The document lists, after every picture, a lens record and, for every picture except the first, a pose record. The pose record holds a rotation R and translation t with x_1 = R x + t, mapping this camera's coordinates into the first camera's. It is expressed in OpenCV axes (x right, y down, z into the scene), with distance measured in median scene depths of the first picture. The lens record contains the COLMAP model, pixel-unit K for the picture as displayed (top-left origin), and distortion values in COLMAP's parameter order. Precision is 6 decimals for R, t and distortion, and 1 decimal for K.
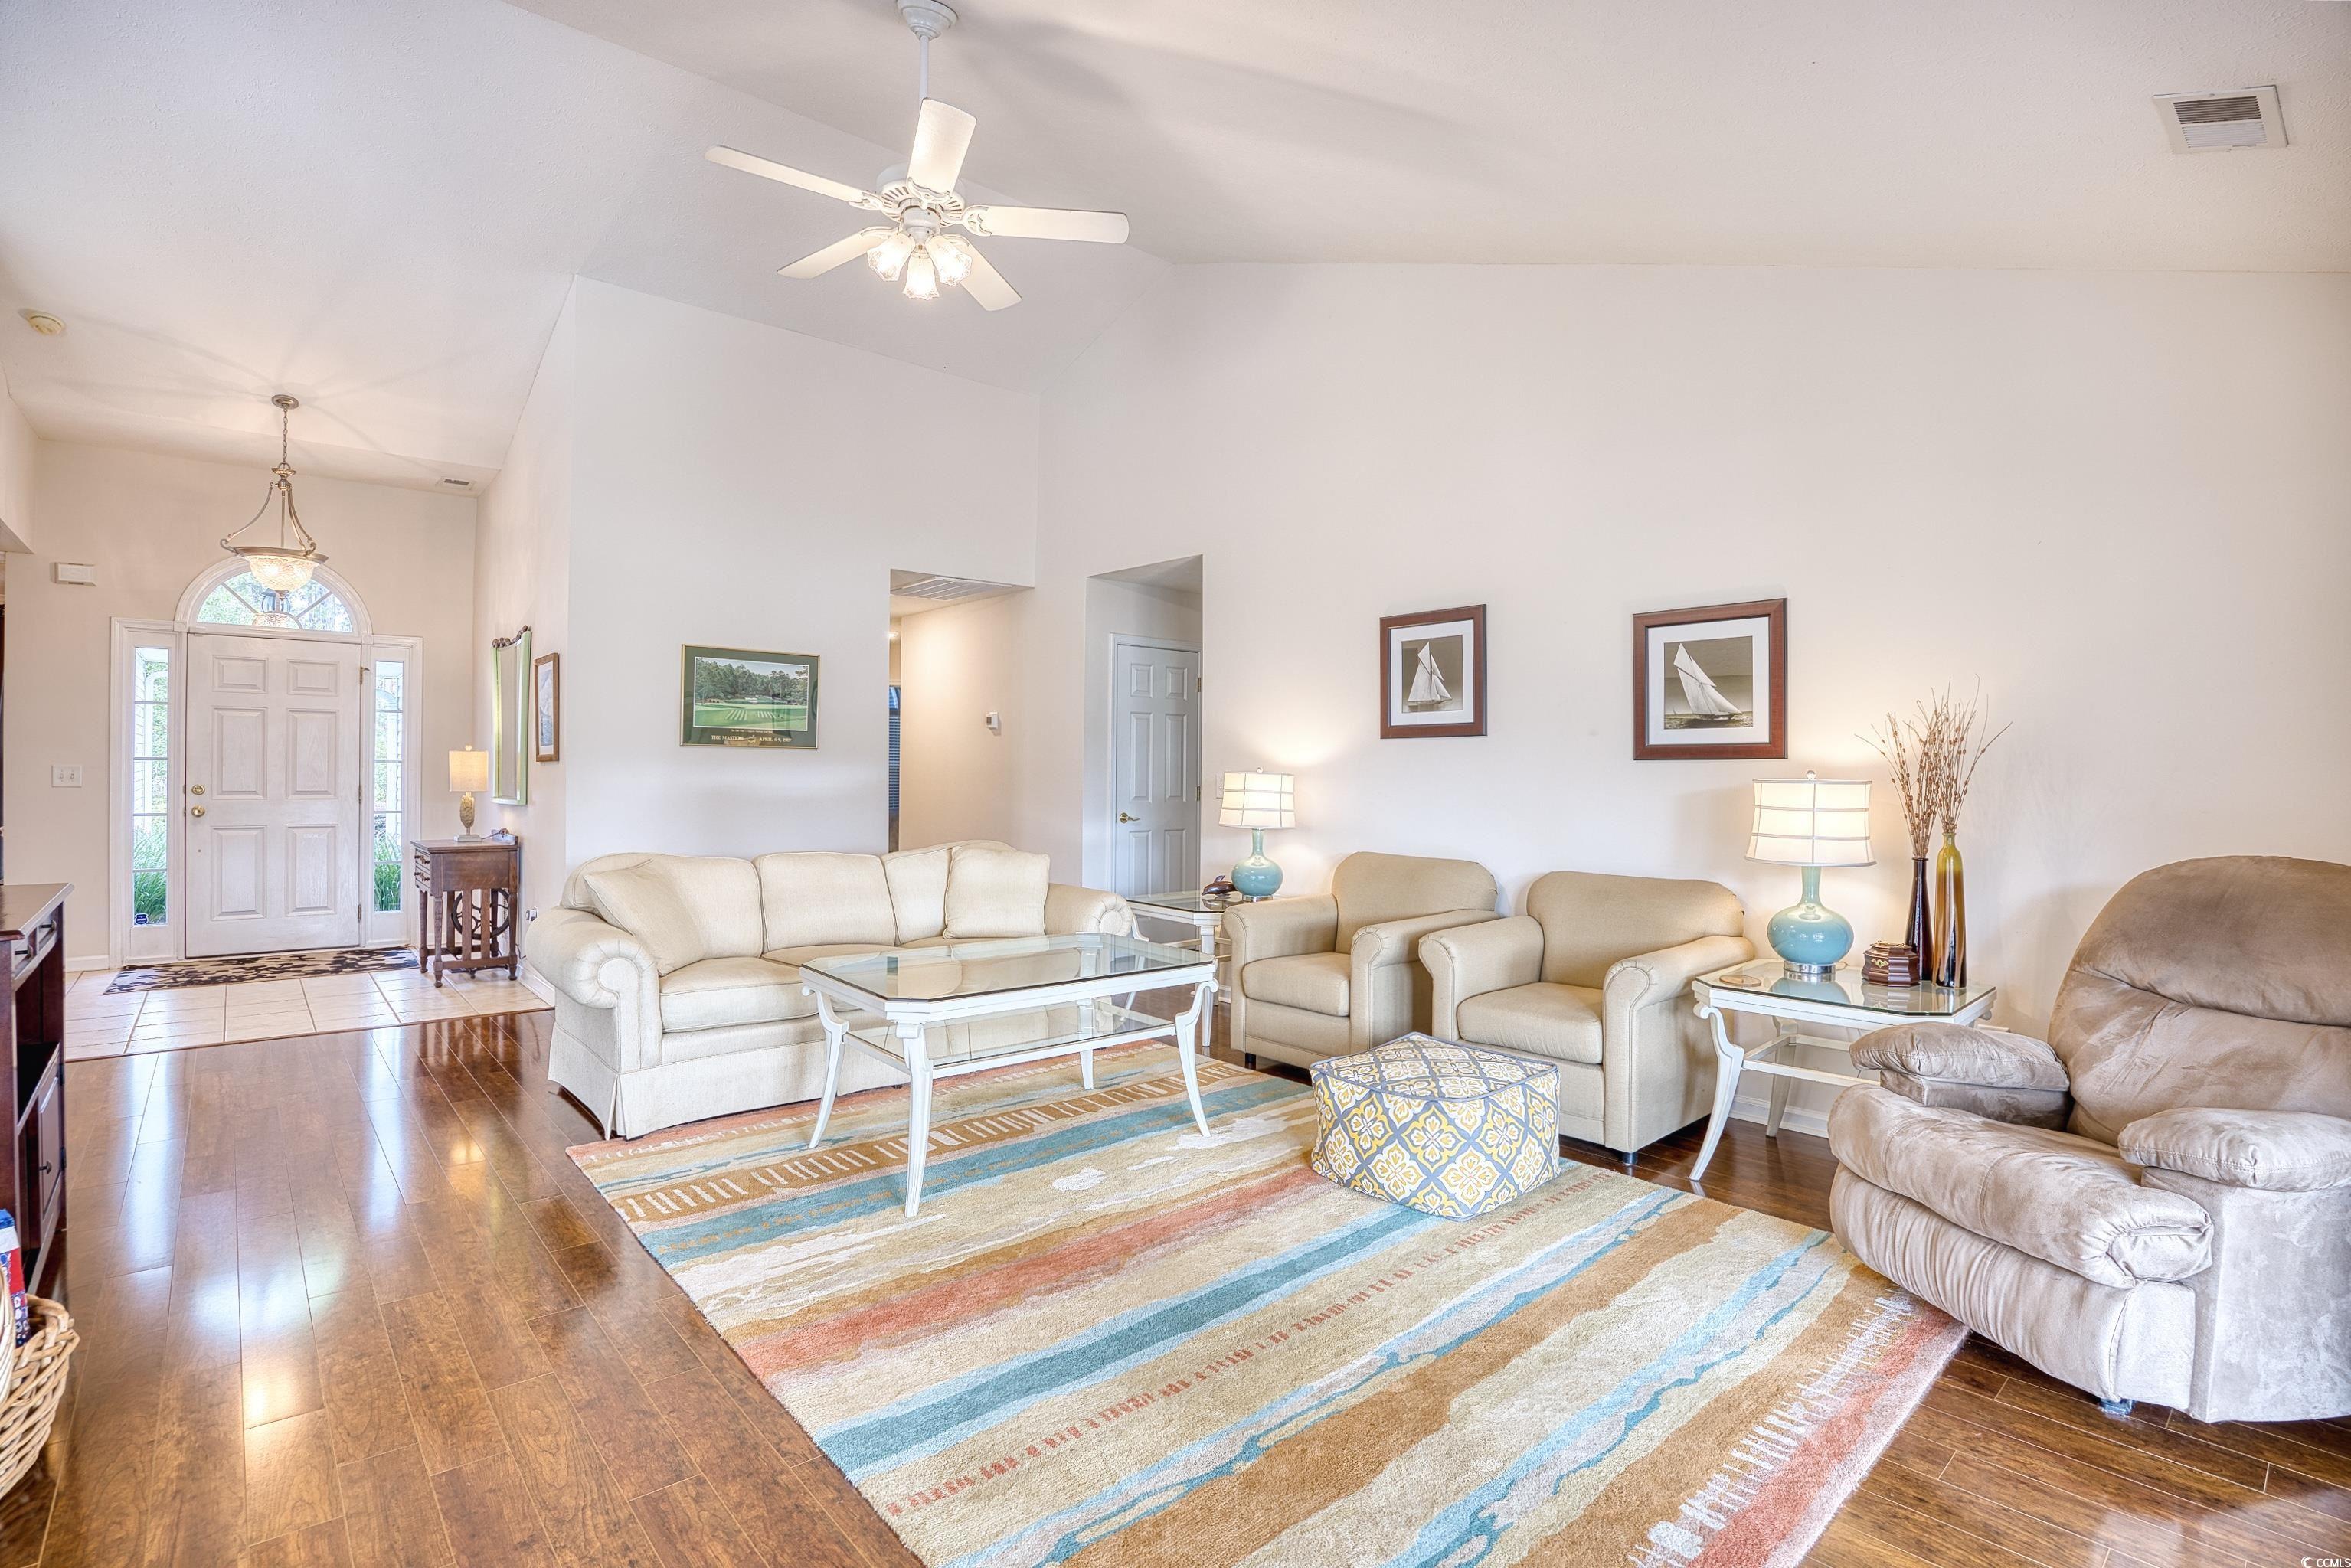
lens RADIAL K [[1120.5, 0, 1173.7], [0, 1120.5, 772.1], [0, 0, 1]] dist [-0.059492, 0.014800]
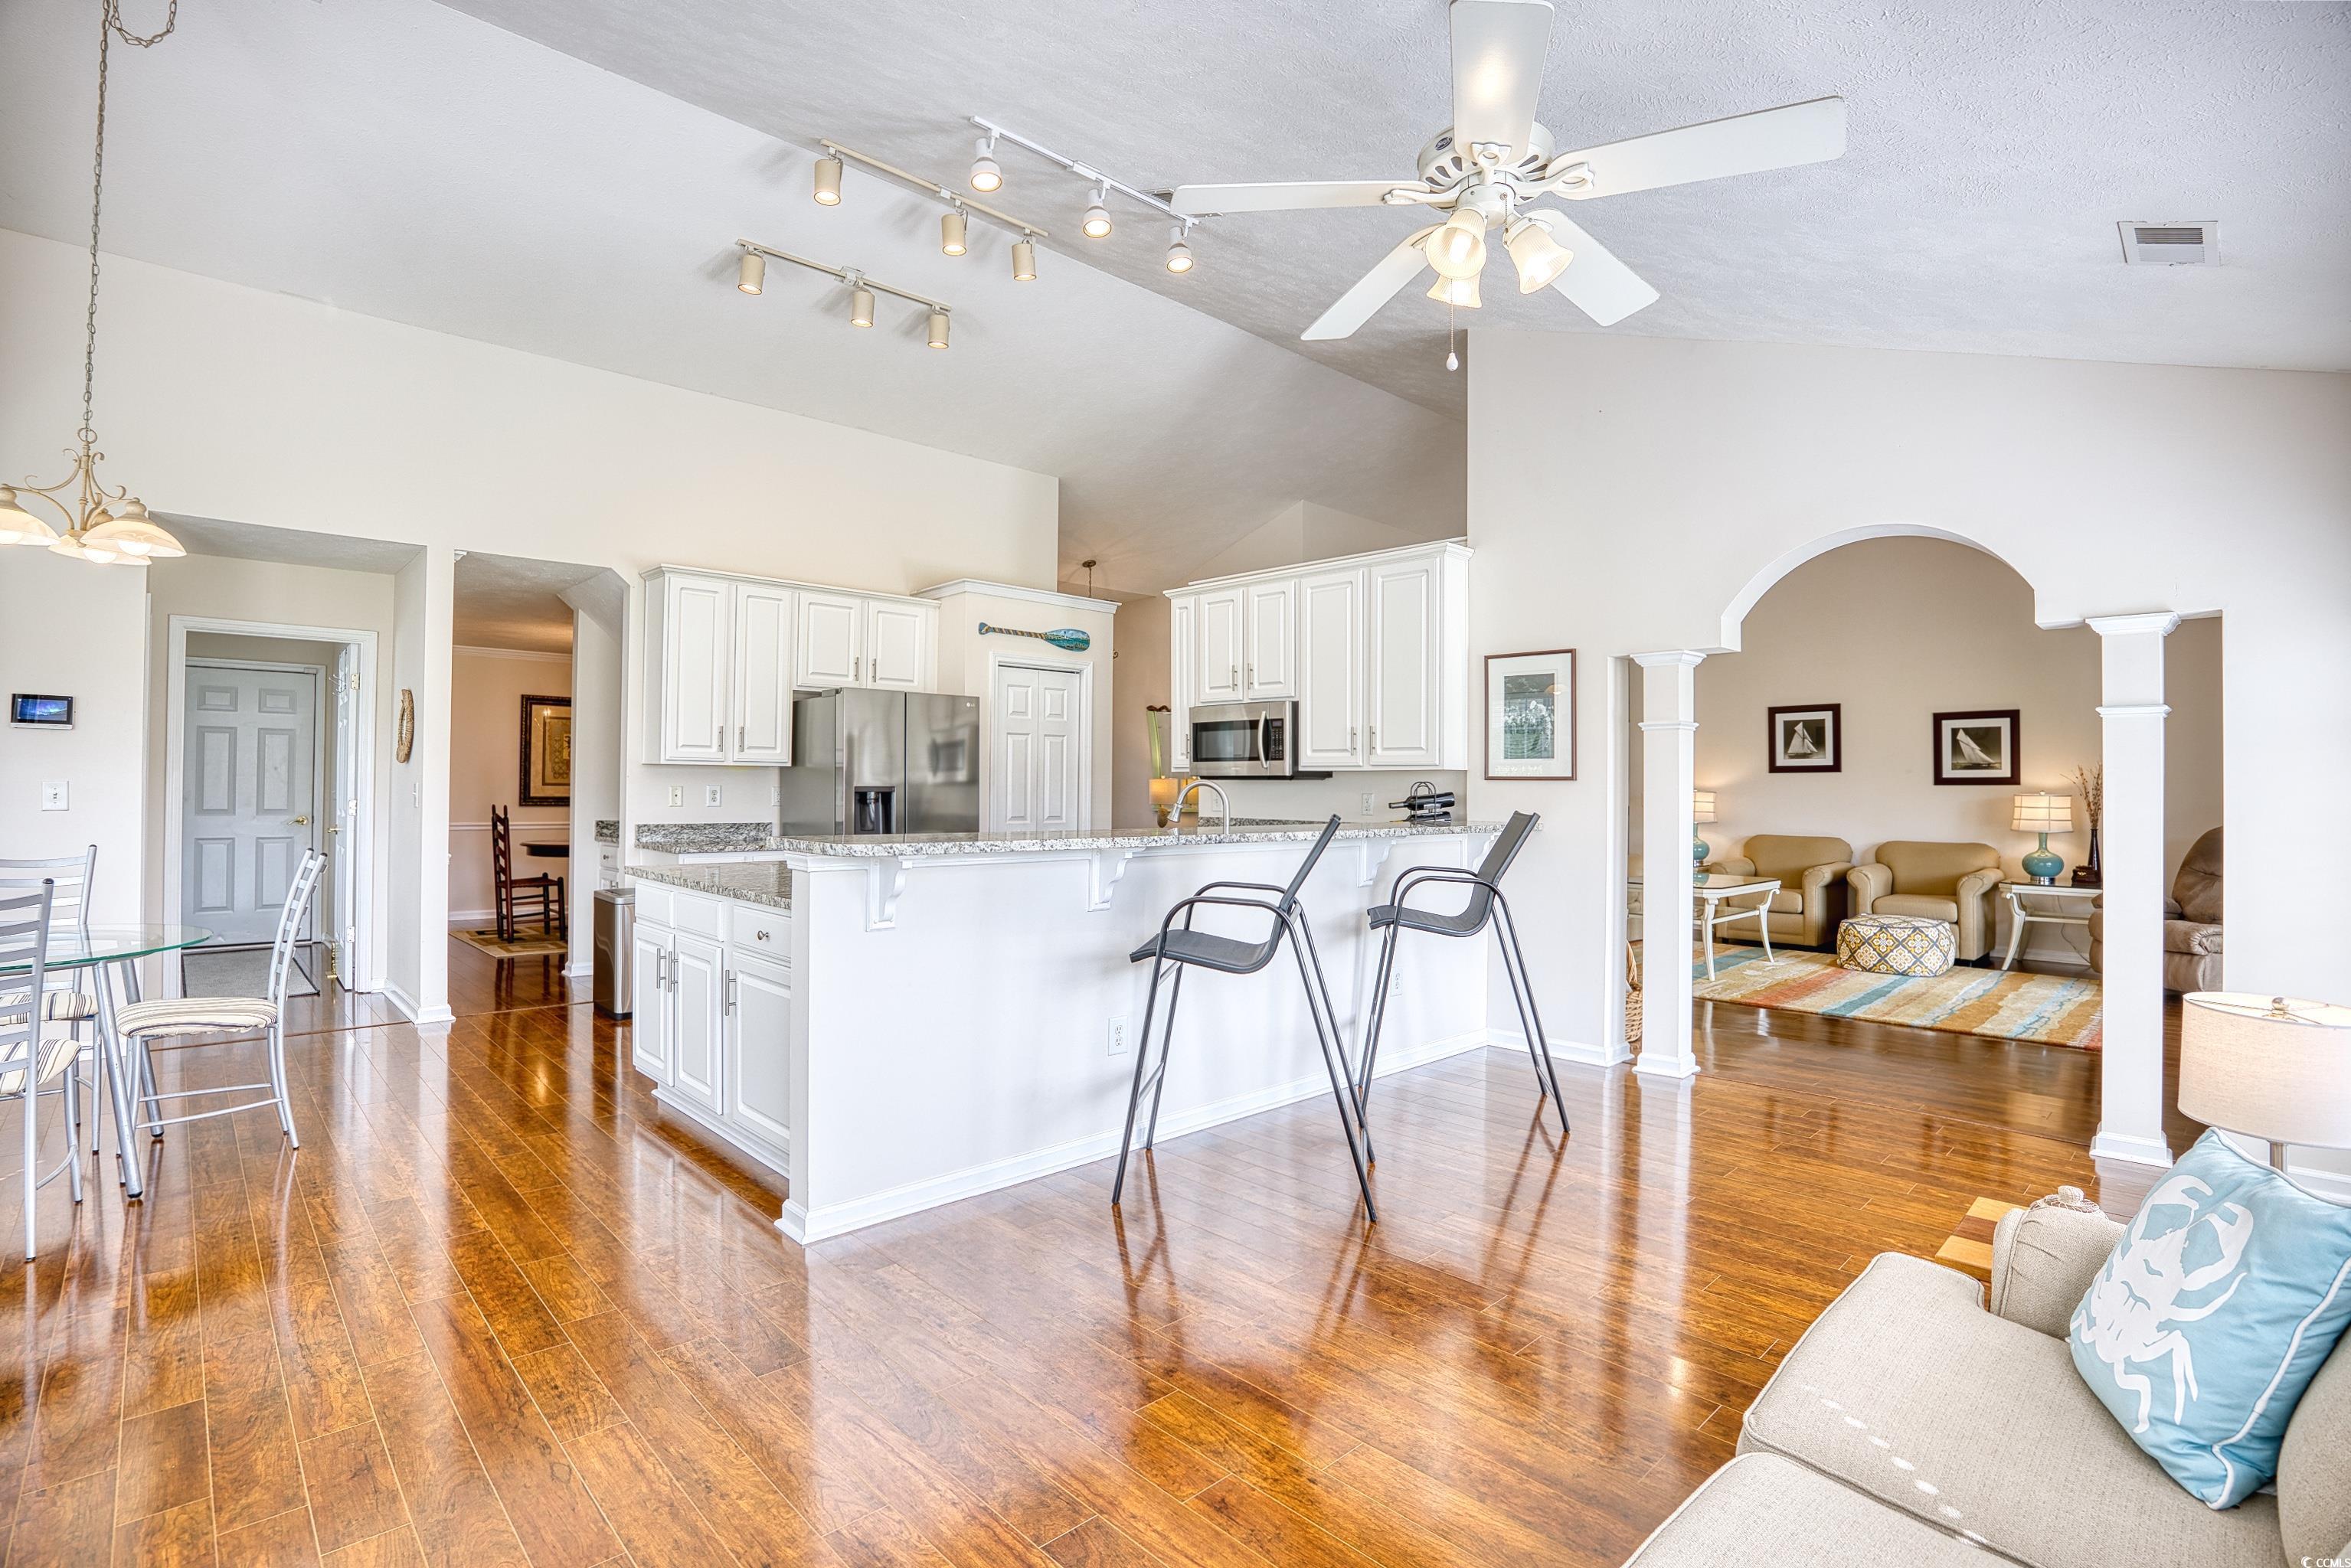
lens RADIAL K [[1120.5, 0, 1184.5], [0, 1120.5, 780.6], [0, 0, 1]] dist [-0.059492, 0.014800]
pose [[0.999289, -0.002554, 0.037621, -0.888802], [0.002797, 0.999975, -0.006423, -0.009190], [-0.037603, 0.006524, 0.999271, -0.810971]]
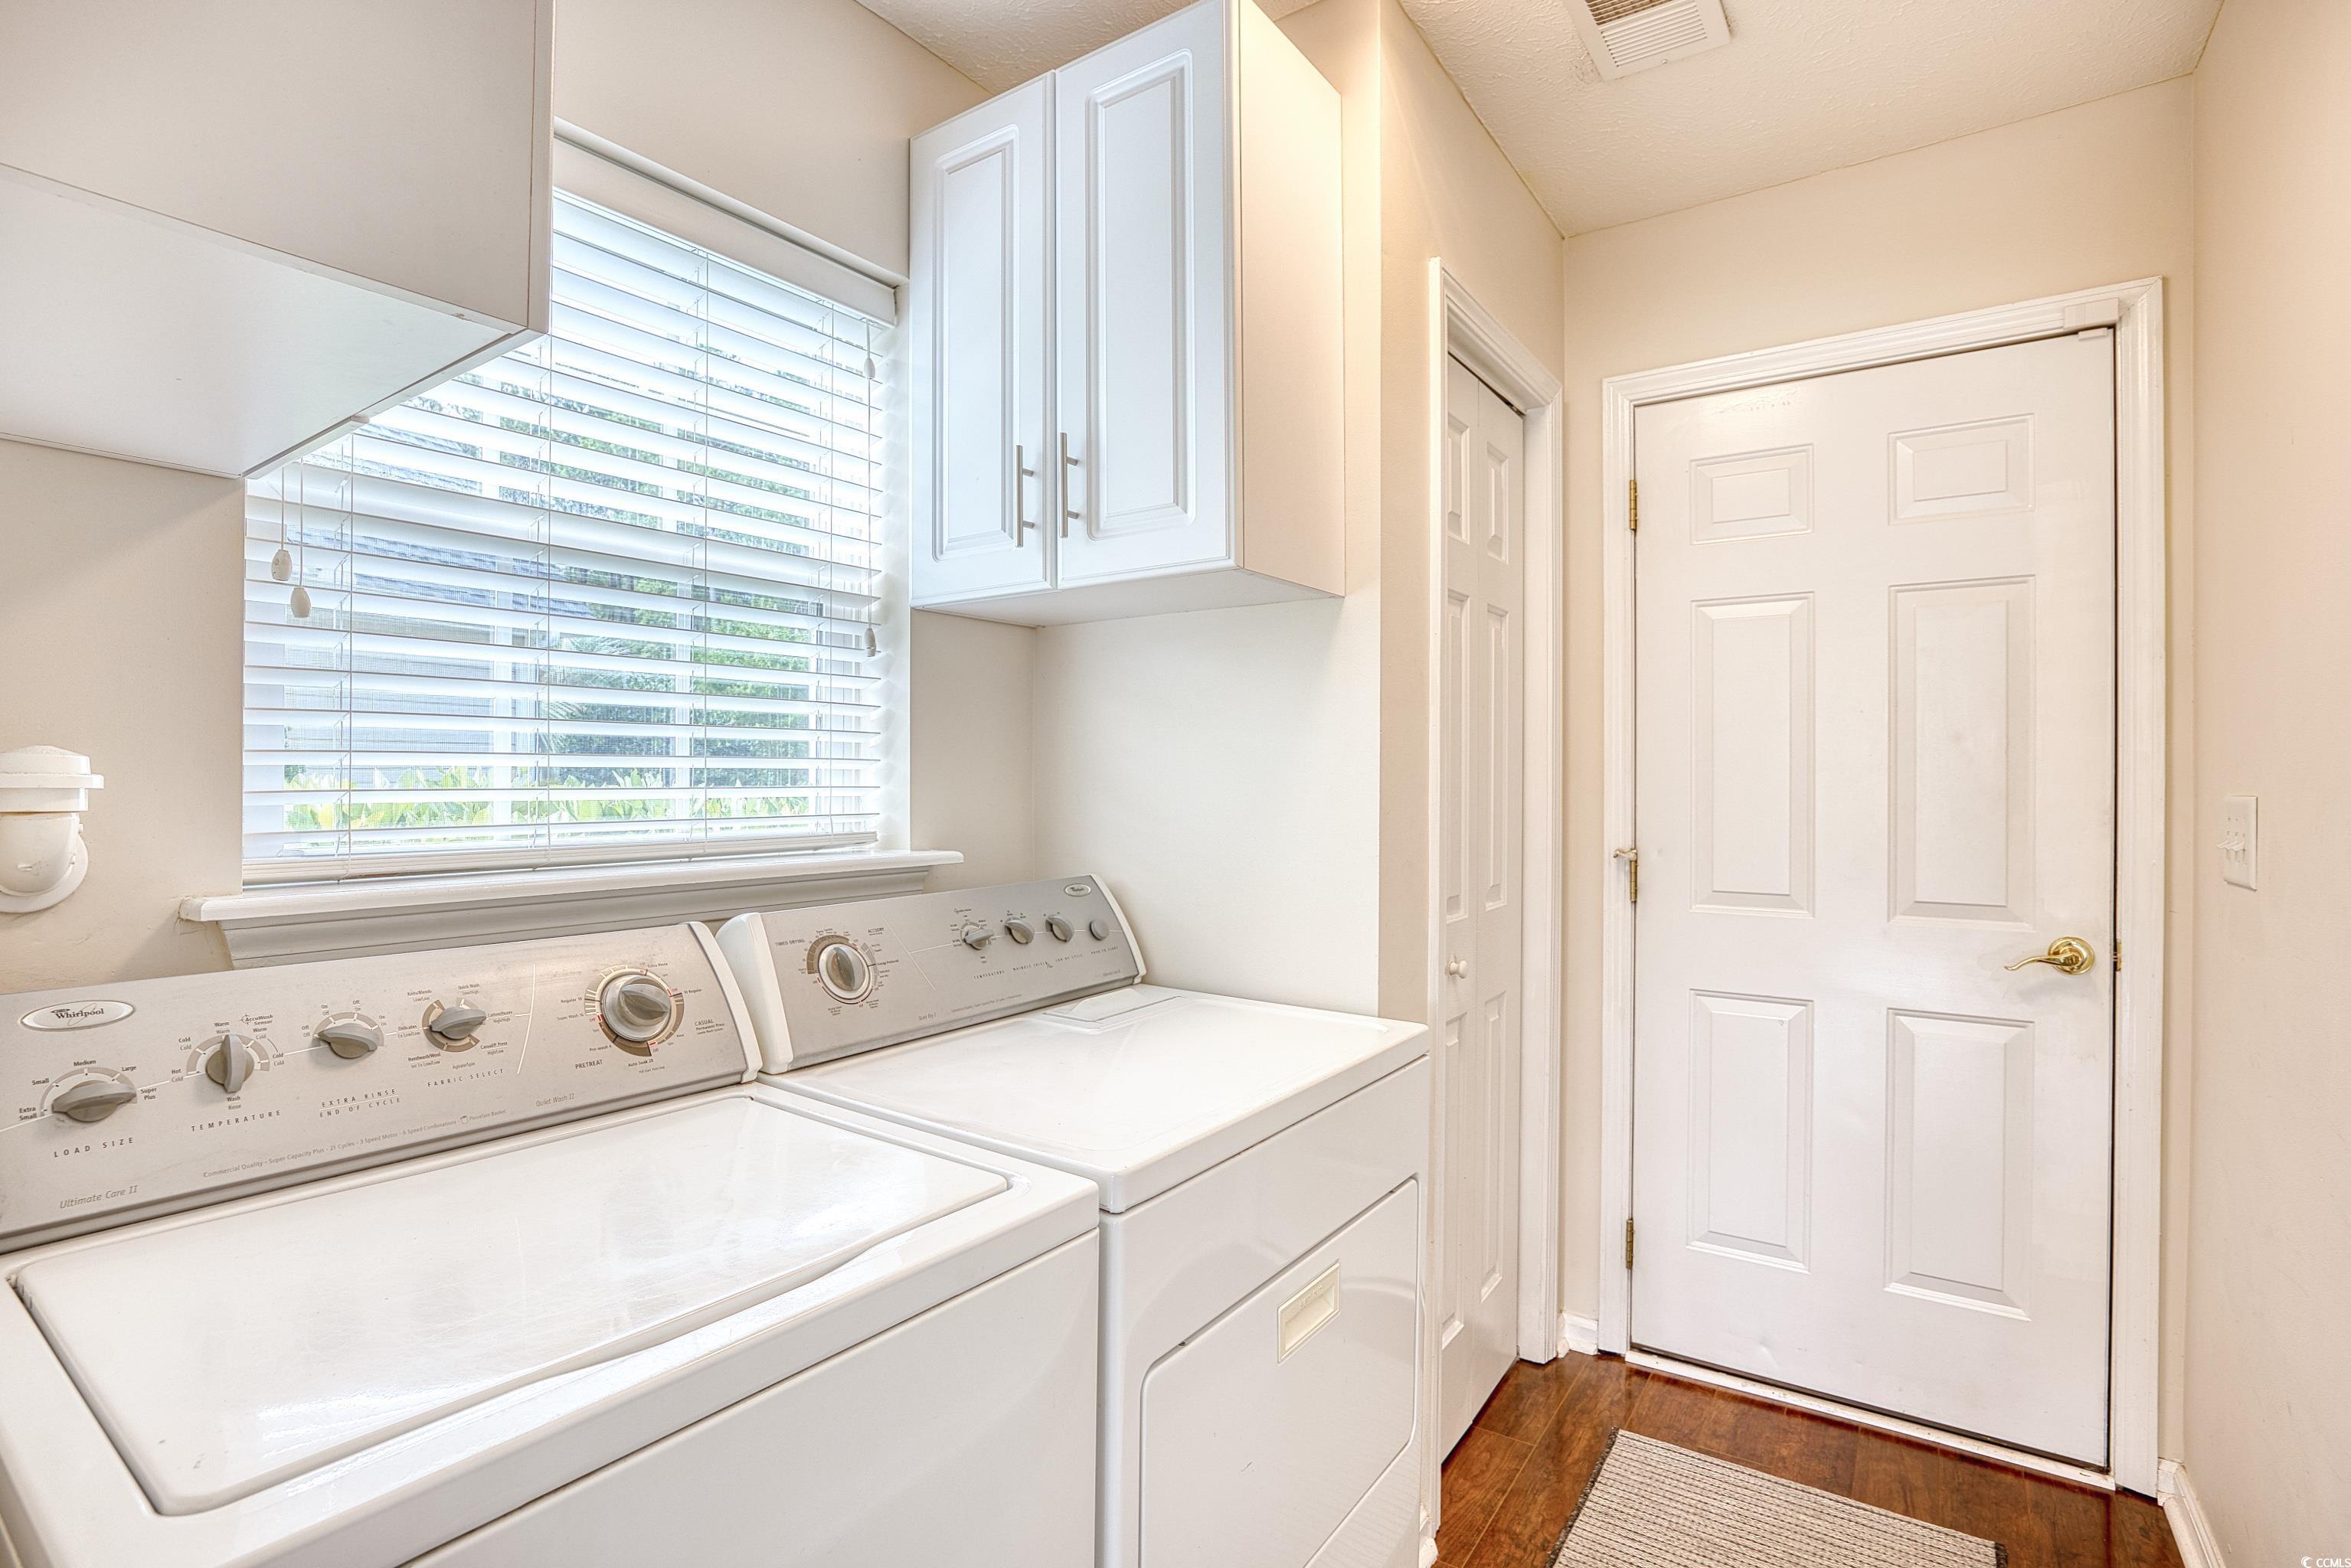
lens RADIAL K [[1120.5, 0, 1164.6], [0, 1120.5, 785.4], [0, 0, 1]] dist [-0.059492, 0.014800]
pose [[0.221241, -0.006499, -0.975198, -1.835438], [0.005824, 0.999969, -0.005343, -0.023803], [0.975202, -0.004497, 0.221271, 0.450754]]
